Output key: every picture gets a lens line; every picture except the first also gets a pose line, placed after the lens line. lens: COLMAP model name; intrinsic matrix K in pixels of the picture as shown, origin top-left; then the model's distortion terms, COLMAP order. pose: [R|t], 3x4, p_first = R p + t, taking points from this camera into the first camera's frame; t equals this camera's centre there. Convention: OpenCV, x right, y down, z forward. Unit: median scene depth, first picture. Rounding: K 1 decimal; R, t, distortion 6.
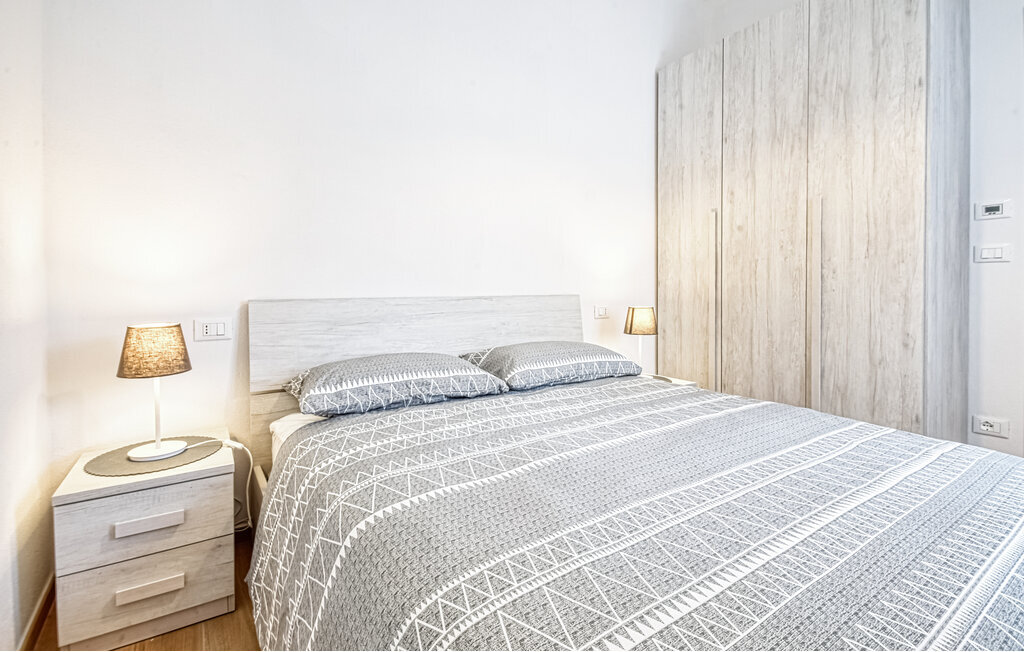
lens RADIAL K [[479.3, 0, 509.1], [0, 479.3, 330.7], [0, 0, 1]] dist [0.011198, -0.000193]
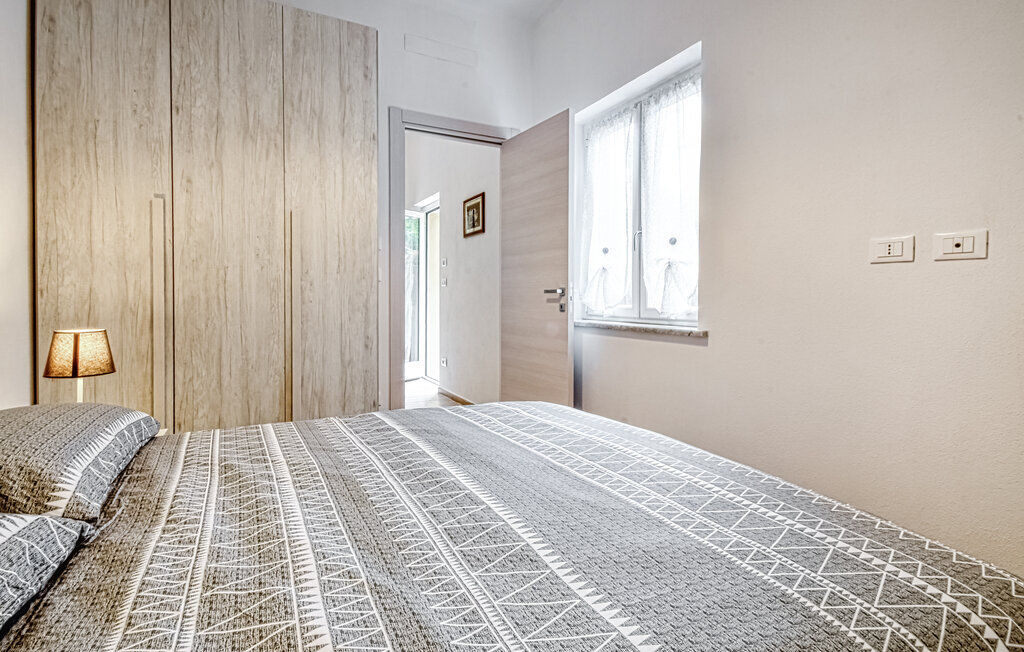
lens RADIAL K [[479.3, 0, 507.4], [0, 479.3, 327.4], [0, 0, 1]] dist [0.011198, -0.000193]
pose [[0.114127, -0.058641, 0.991734, -0.318880], [0.087808, 0.994945, 0.048726, -0.041662], [-0.989578, 0.081521, 0.118699, 0.457069]]
